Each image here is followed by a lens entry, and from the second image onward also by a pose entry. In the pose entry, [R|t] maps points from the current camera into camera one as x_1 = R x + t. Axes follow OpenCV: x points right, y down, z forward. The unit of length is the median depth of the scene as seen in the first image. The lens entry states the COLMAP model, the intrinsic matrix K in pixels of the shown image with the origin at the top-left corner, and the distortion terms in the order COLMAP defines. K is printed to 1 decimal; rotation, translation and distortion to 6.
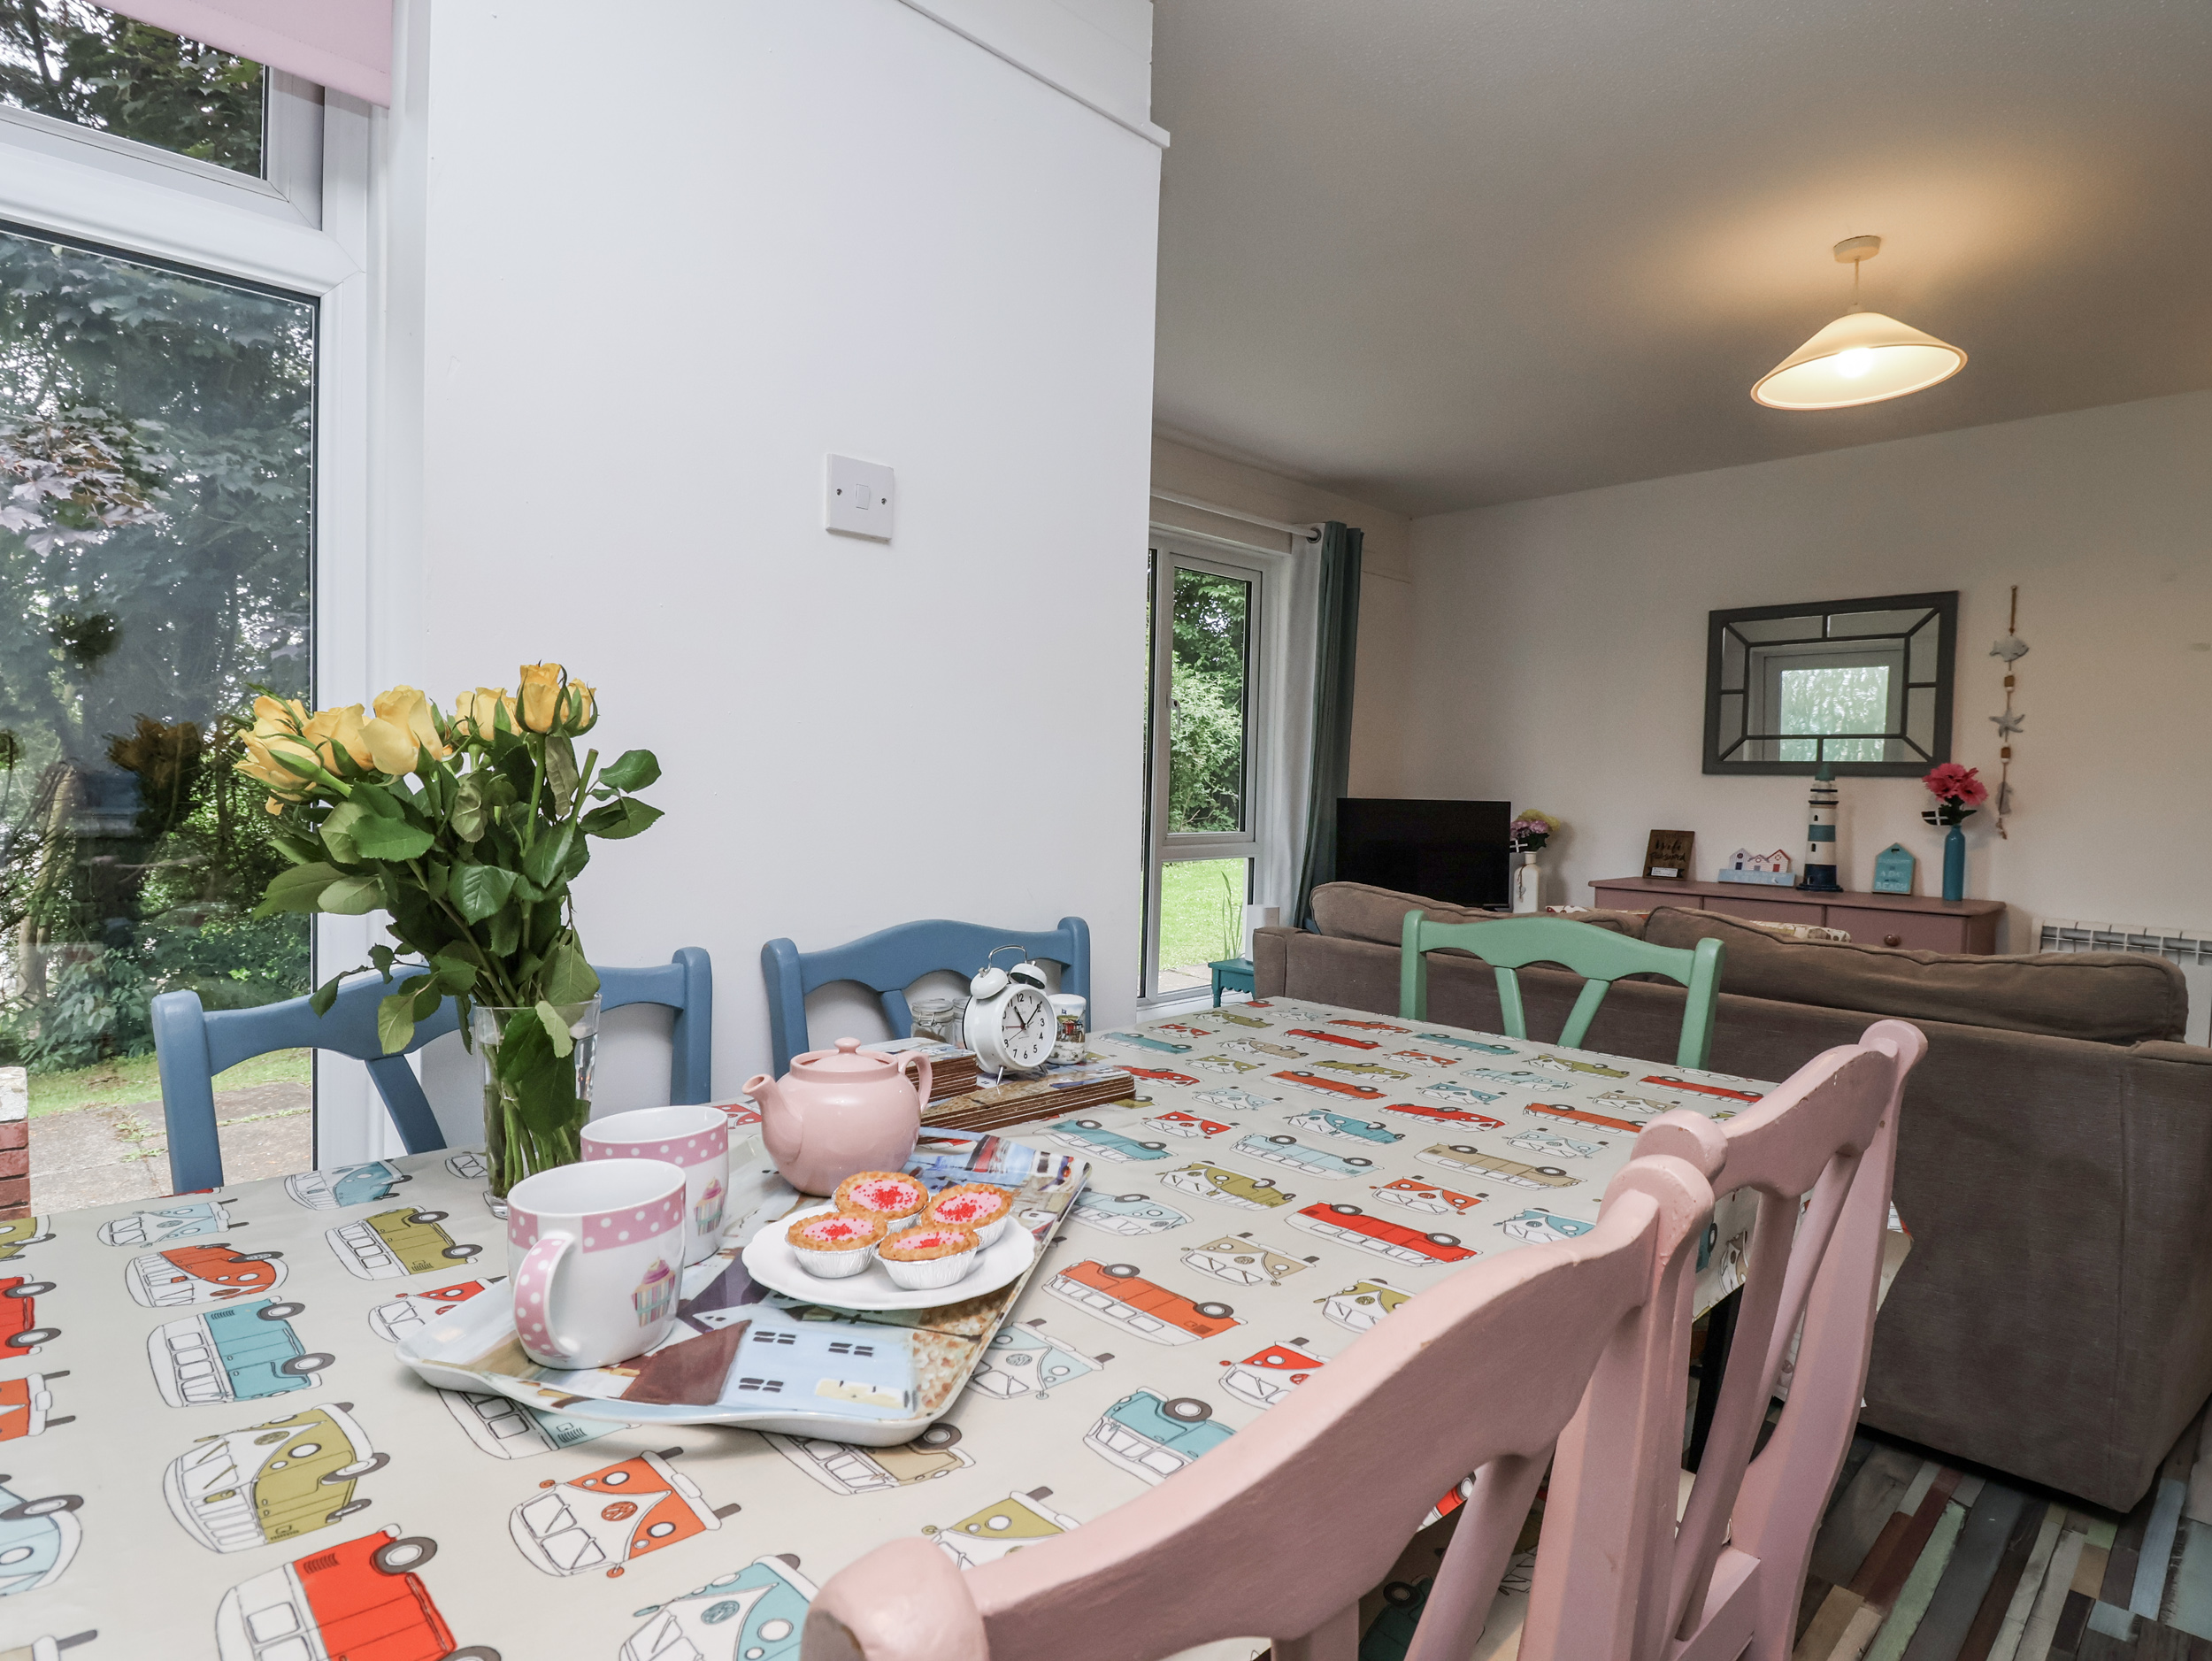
lens RADIAL K [[1139.9, 0, 1084.1], [0, 1139.9, 830.1], [0, 0, 1]] dist [-0.016071, -0.009039]
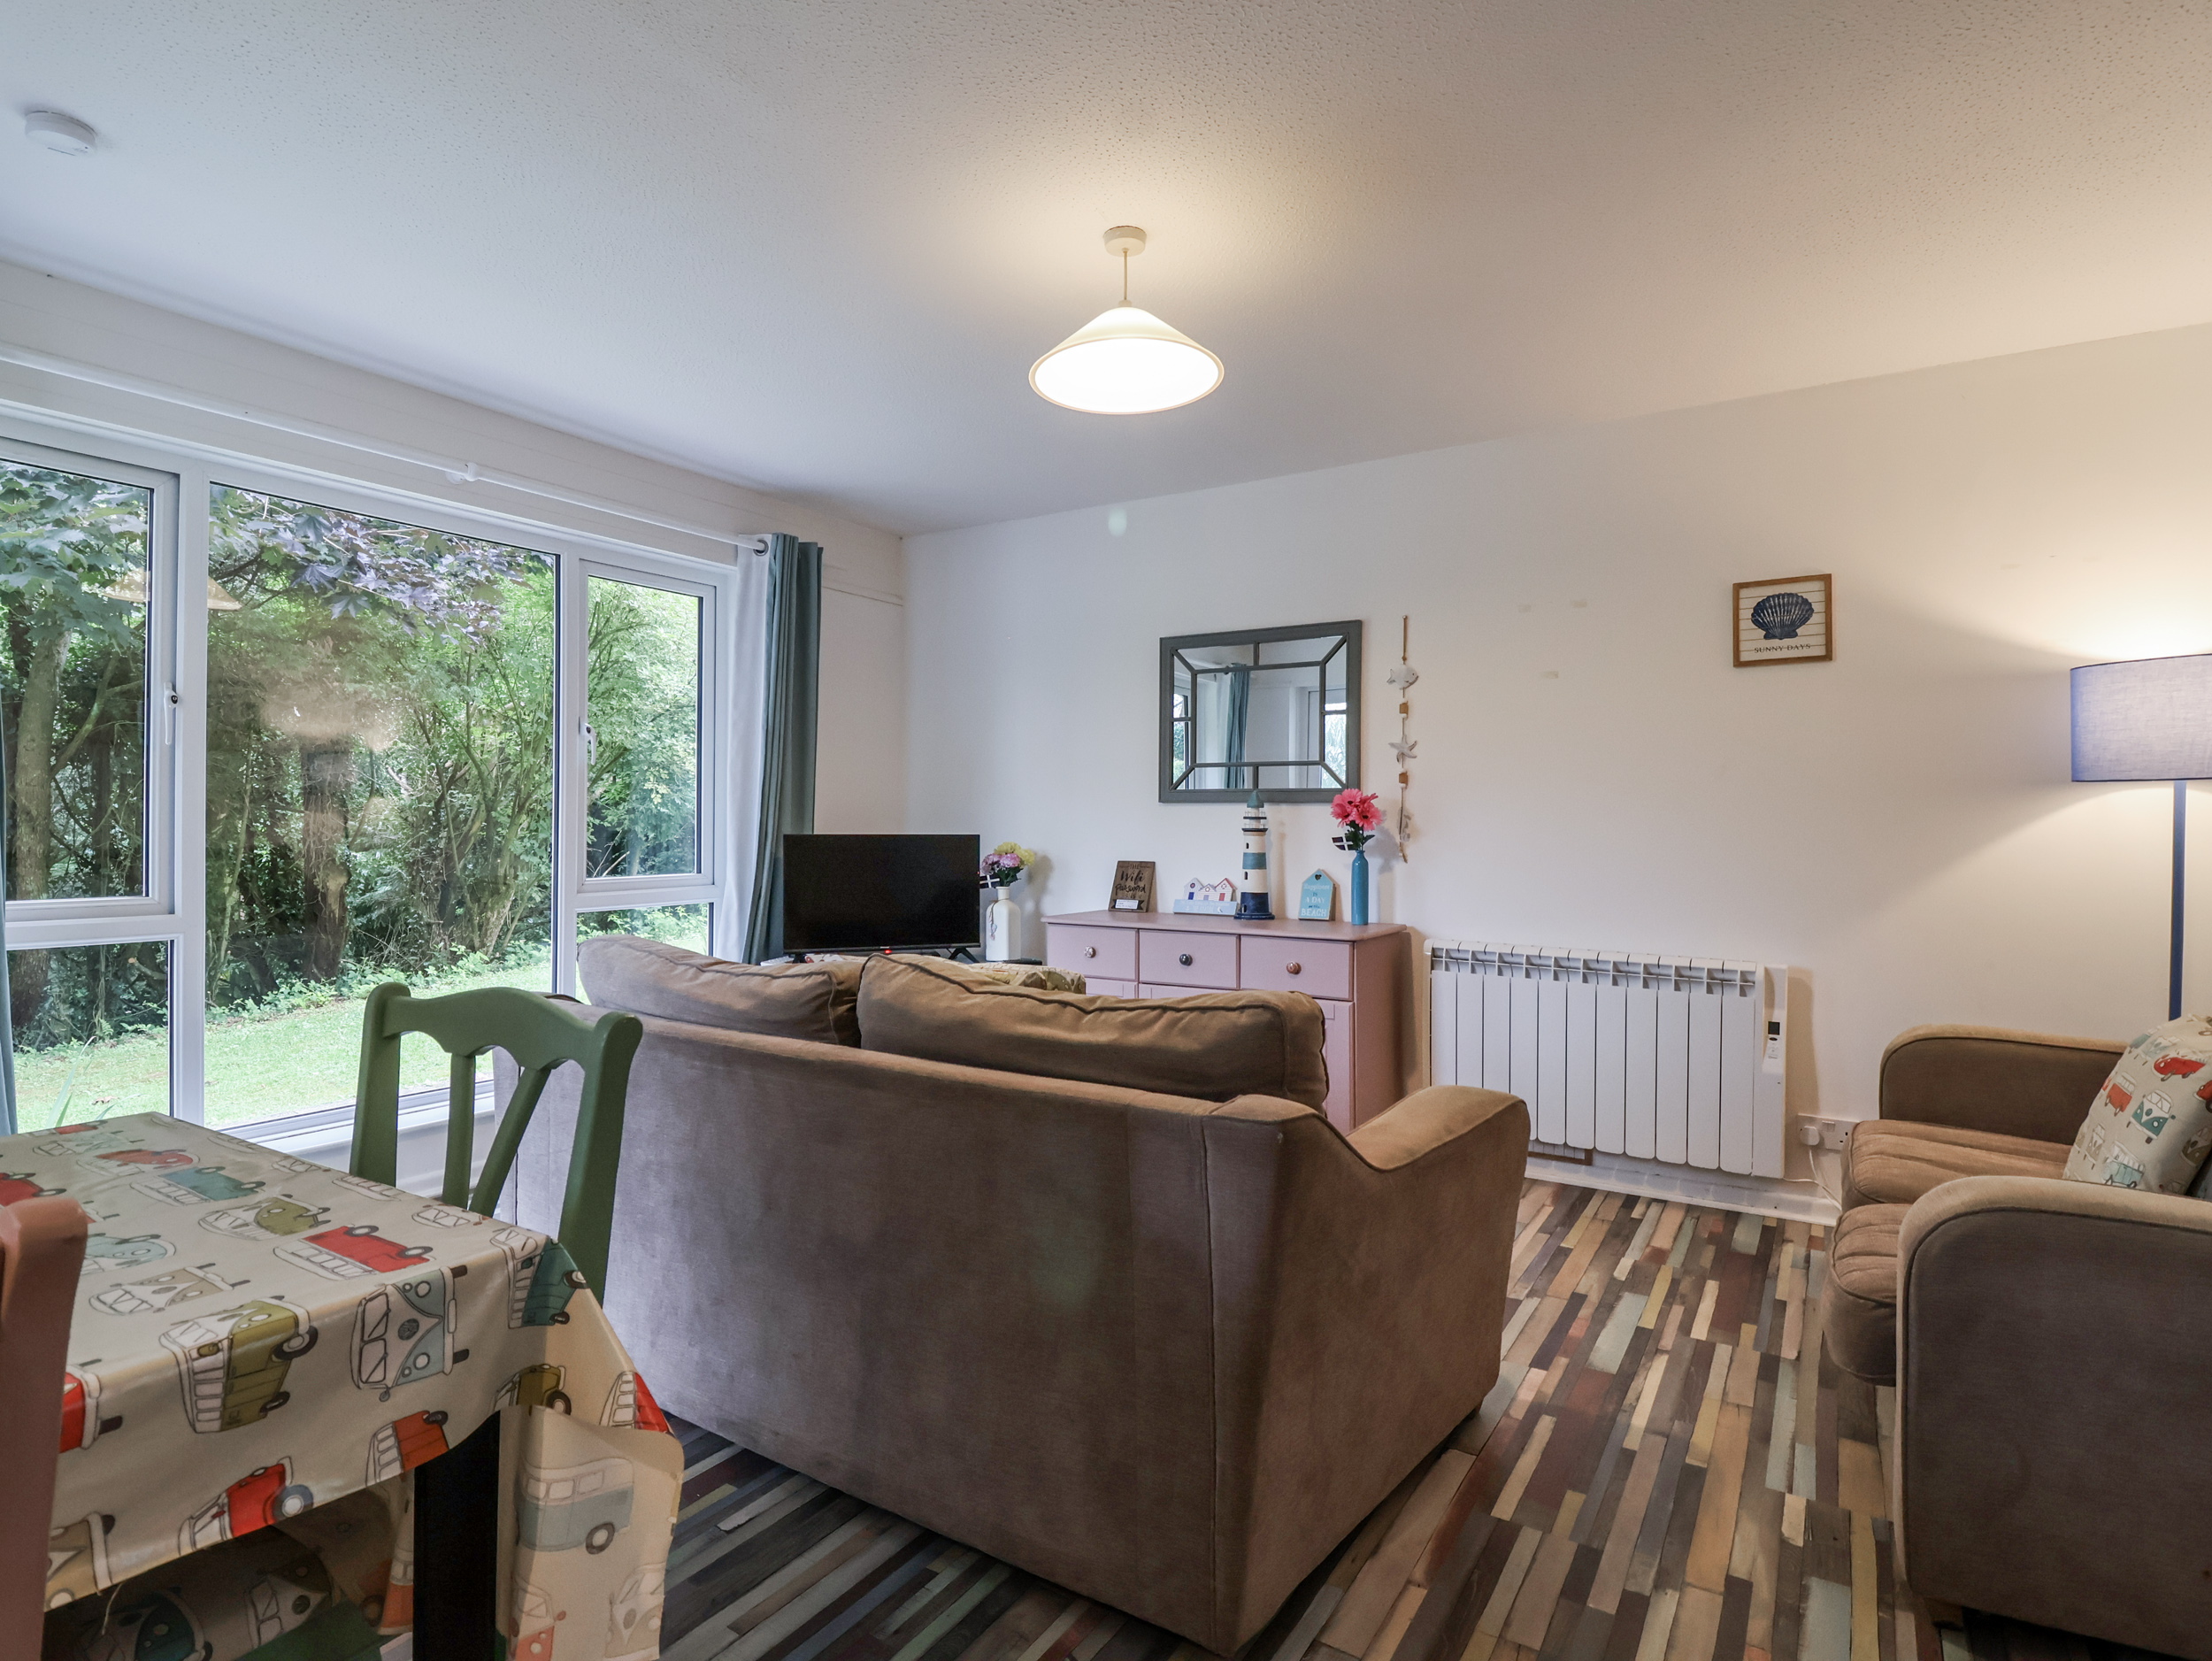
lens RADIAL K [[1139.9, 0, 1096.7], [0, 1139.9, 826.9], [0, 0, 1]] dist [-0.016071, -0.009039]
pose [[0.966534, -0.016553, 0.256004, 0.261469], [0.025377, 0.999191, -0.031202, 0.000642], [-0.255281, 0.036655, 0.966172, 0.065411]]
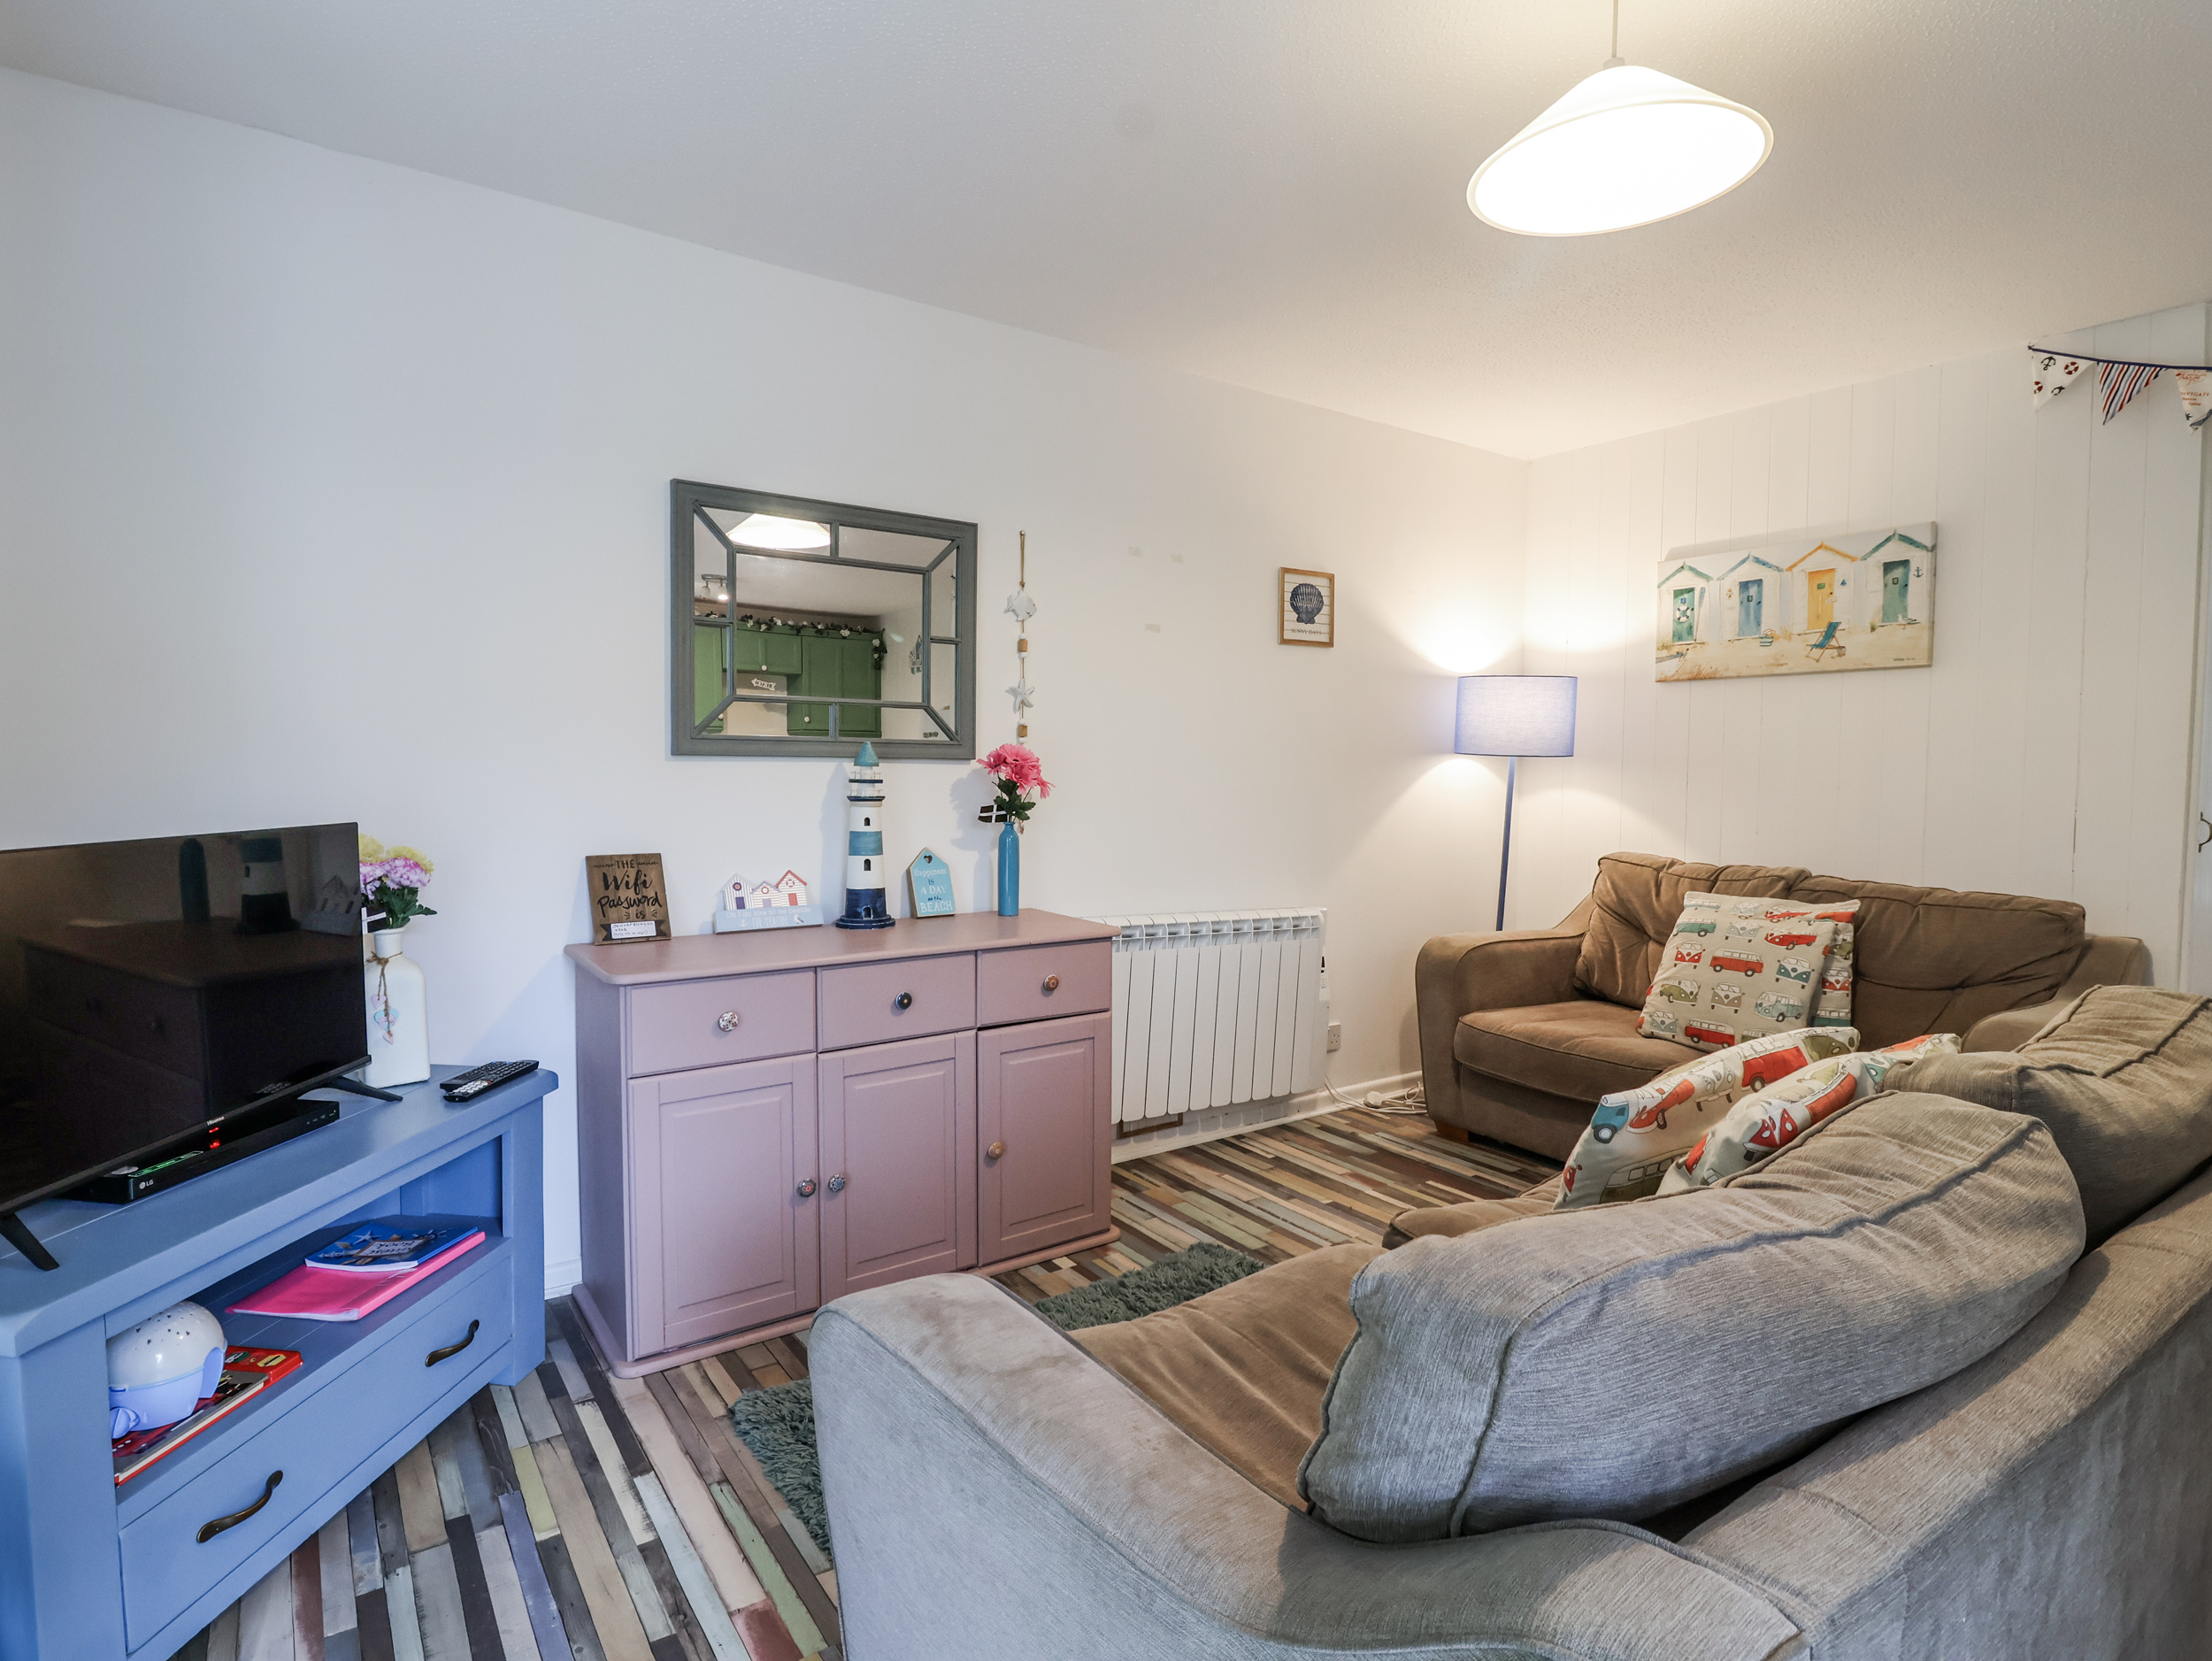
lens RADIAL K [[1139.9, 0, 1091.8], [0, 1139.9, 828.1], [0, 0, 1]] dist [-0.016071, -0.009039]
pose [[0.134454, -0.075248, 0.988059, -0.016236], [0.033289, 0.996893, 0.071391, -0.051298], [-0.990360, 0.023293, 0.136542, 0.765220]]
